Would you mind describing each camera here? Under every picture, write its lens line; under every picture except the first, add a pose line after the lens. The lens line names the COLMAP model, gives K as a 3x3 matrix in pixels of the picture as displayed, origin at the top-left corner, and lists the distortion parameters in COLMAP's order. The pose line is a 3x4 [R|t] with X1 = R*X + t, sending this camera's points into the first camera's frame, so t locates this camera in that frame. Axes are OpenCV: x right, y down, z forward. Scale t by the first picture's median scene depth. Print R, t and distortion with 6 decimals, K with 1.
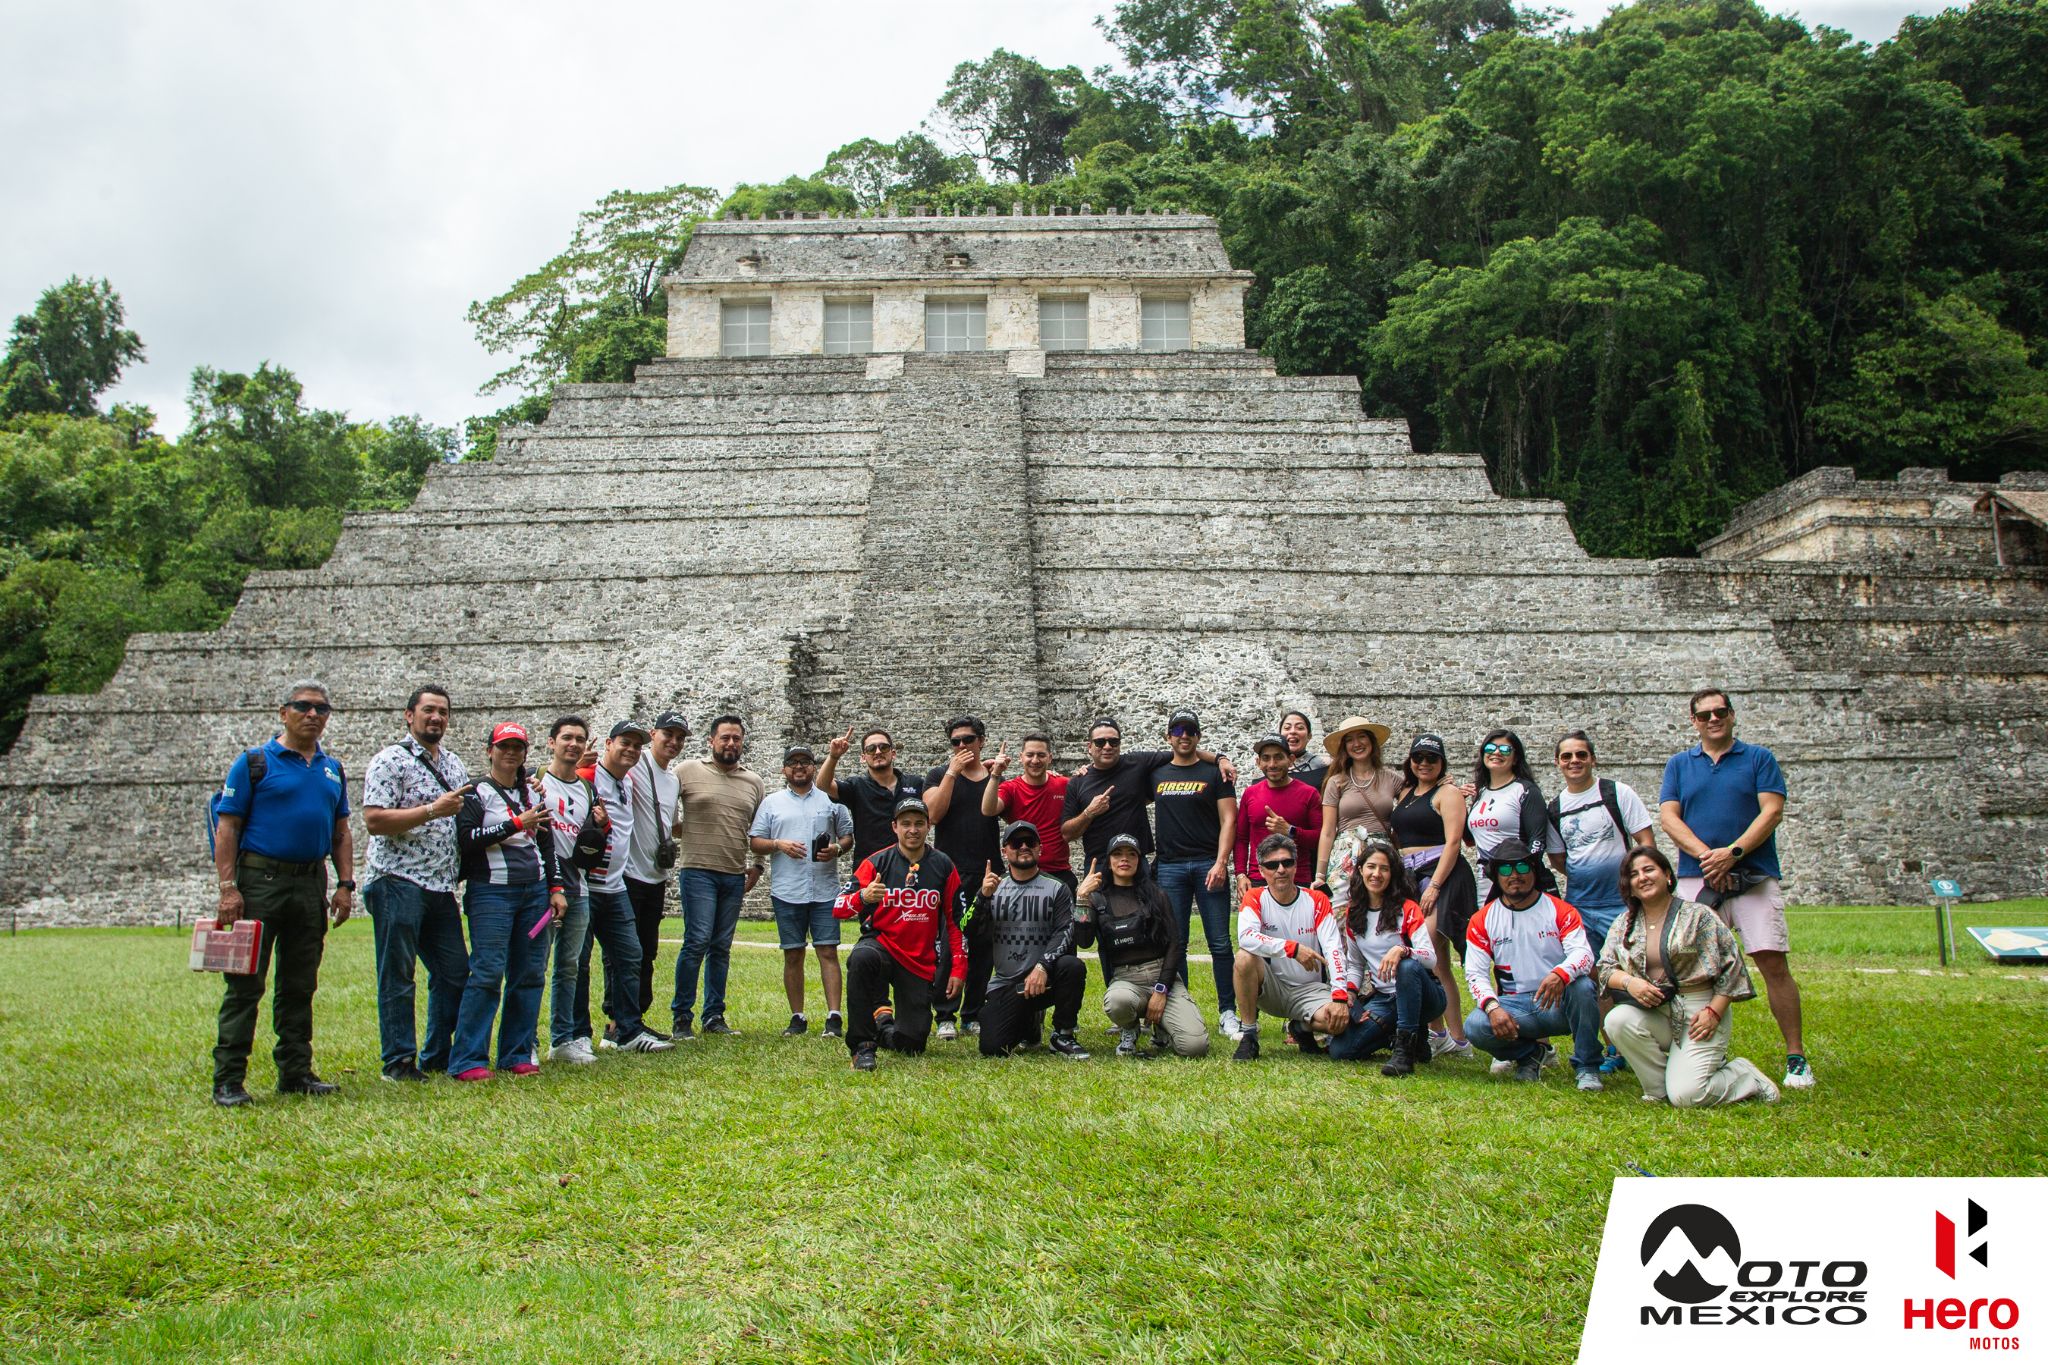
lens RADIAL K [[1591.2, 0, 1018.6], [0, 1591.2, 685.2], [0, 0, 1]] dist [-0.048985, 0.098063]
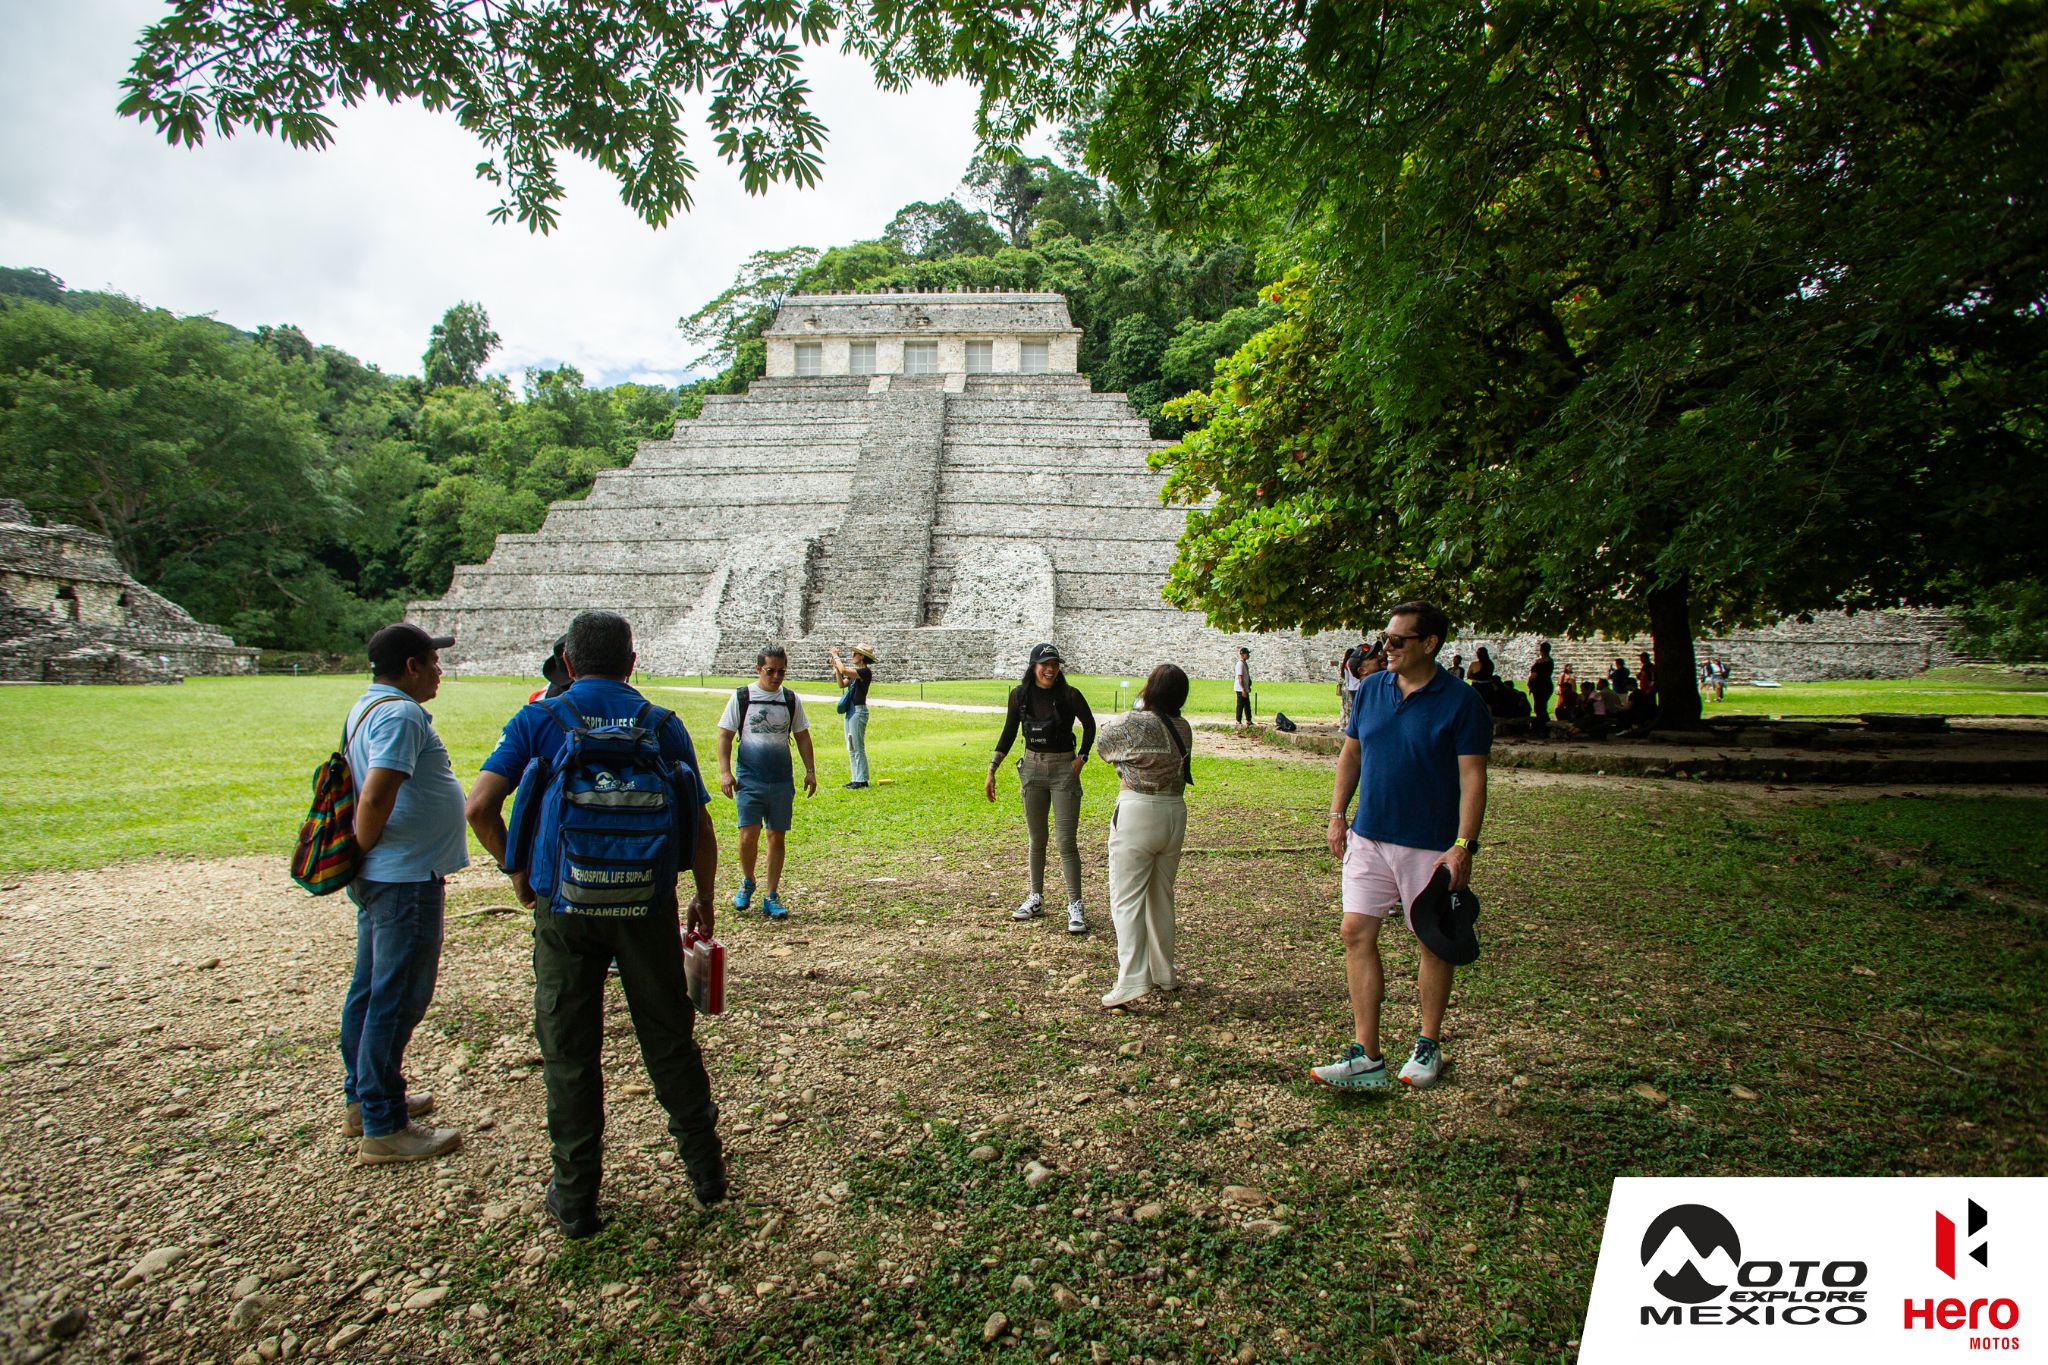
lens RADIAL K [[1011.9, 0, 1024.0], [0, 1011.9, 682.5], [0, 0, 1]] dist [-0.080503, 0.042694]
pose [[0.999180, 0.019022, -0.035737, 0.143661], [-0.013067, 0.987024, 0.160040, -0.046954], [0.038318, -0.159442, 0.986463, -0.230027]]
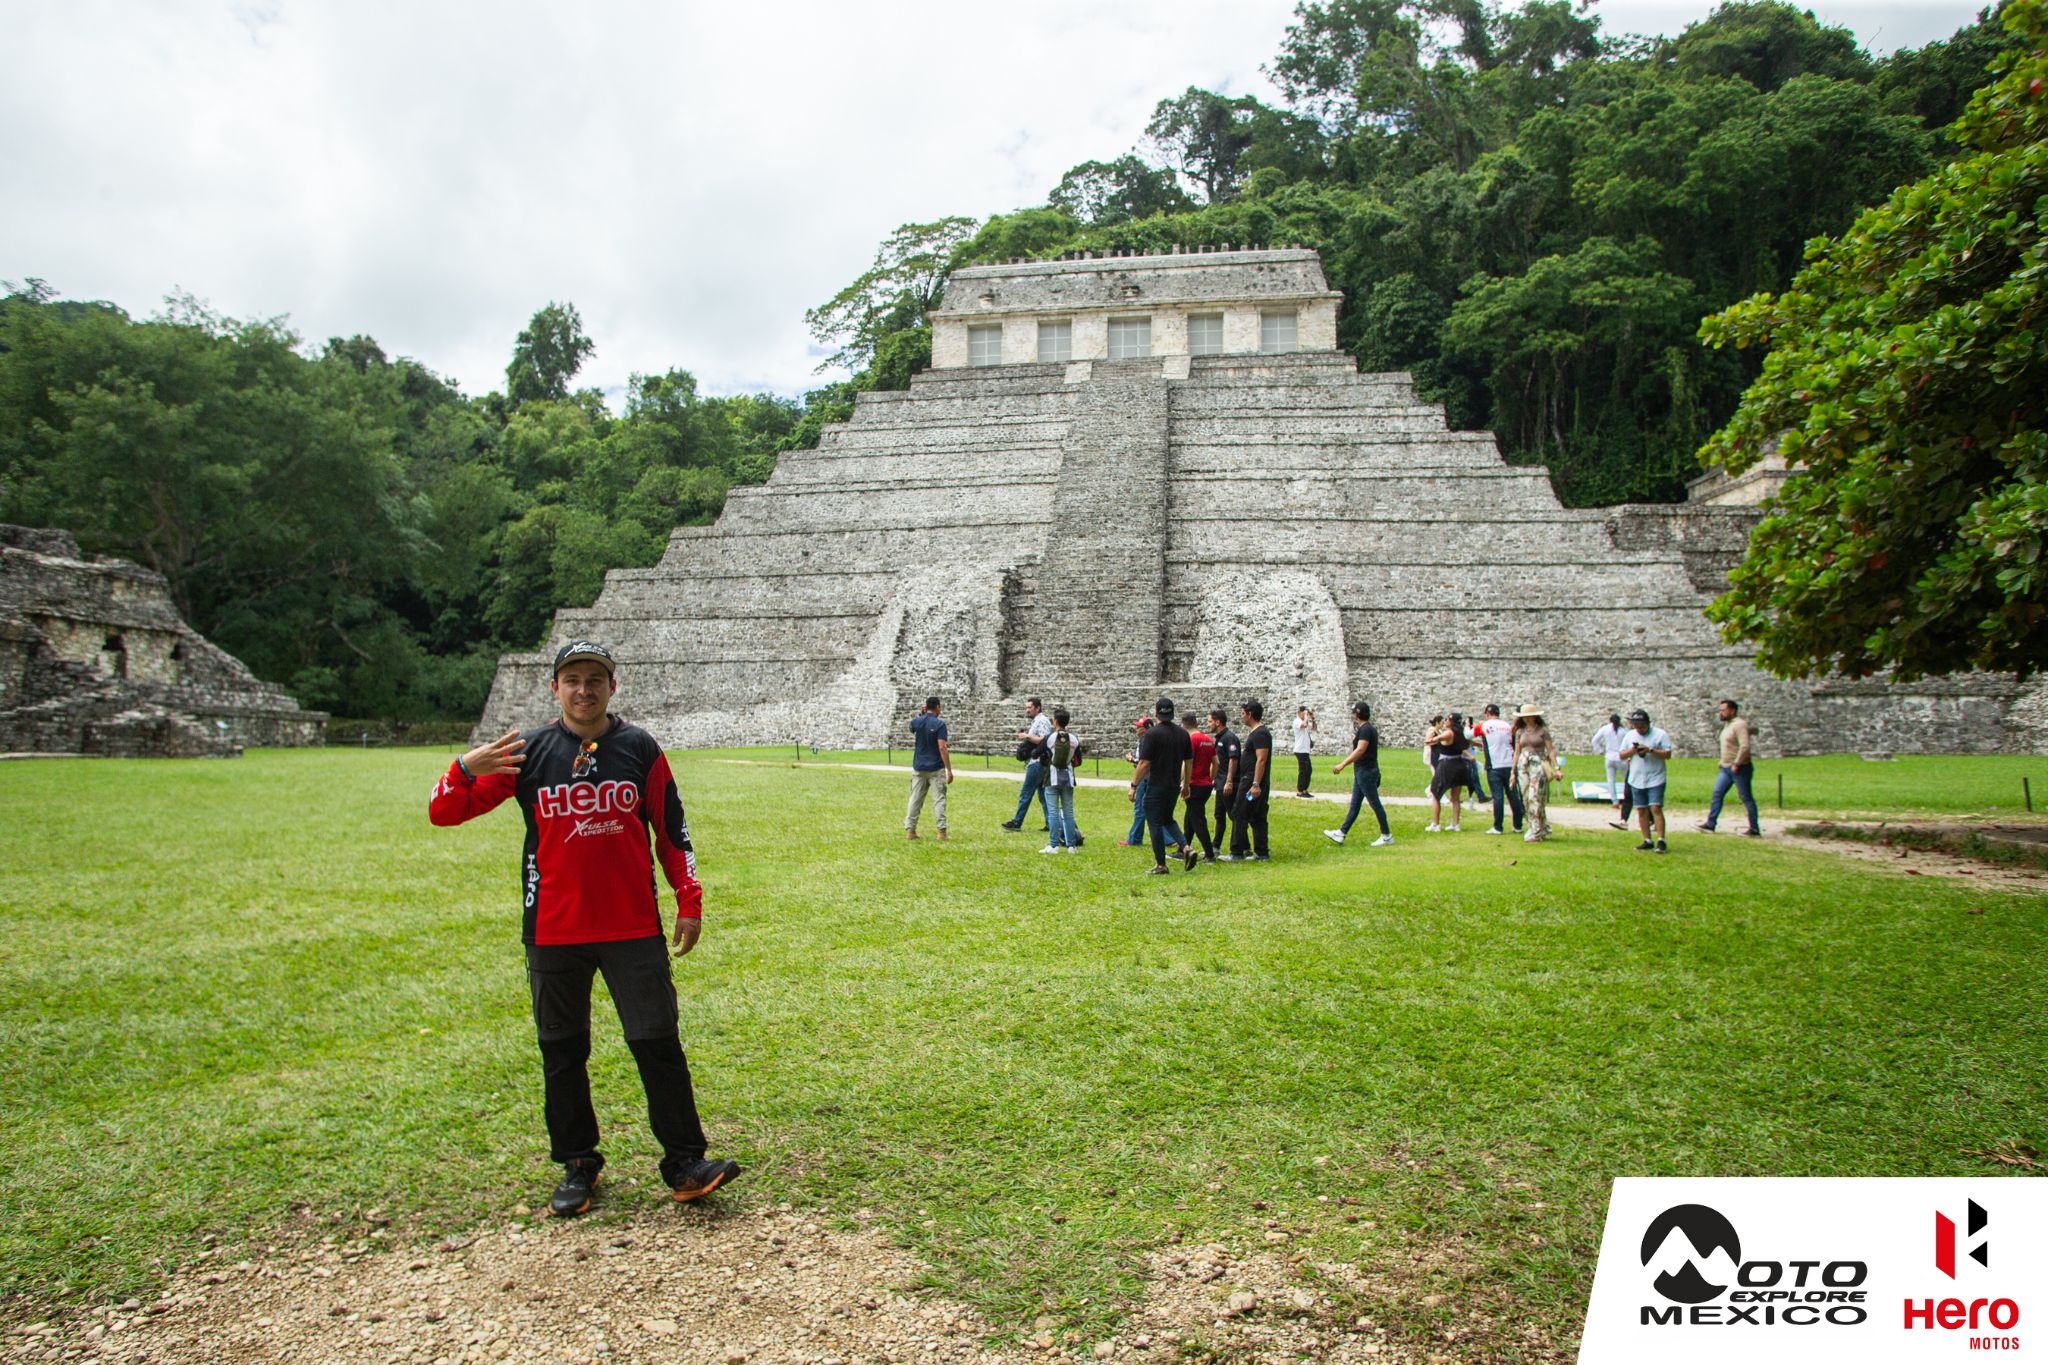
lens RADIAL K [[1246.5, 0, 1017.3], [0, 1246.5, 684.4], [0, 0, 1]] dist [-0.082731, 0.074524]
pose [[0.984796, 0.011081, -0.173358, 0.064209], [0.006597, 0.994858, 0.101066, -0.033278], [0.173587, -0.100673, 0.979659, -0.155315]]
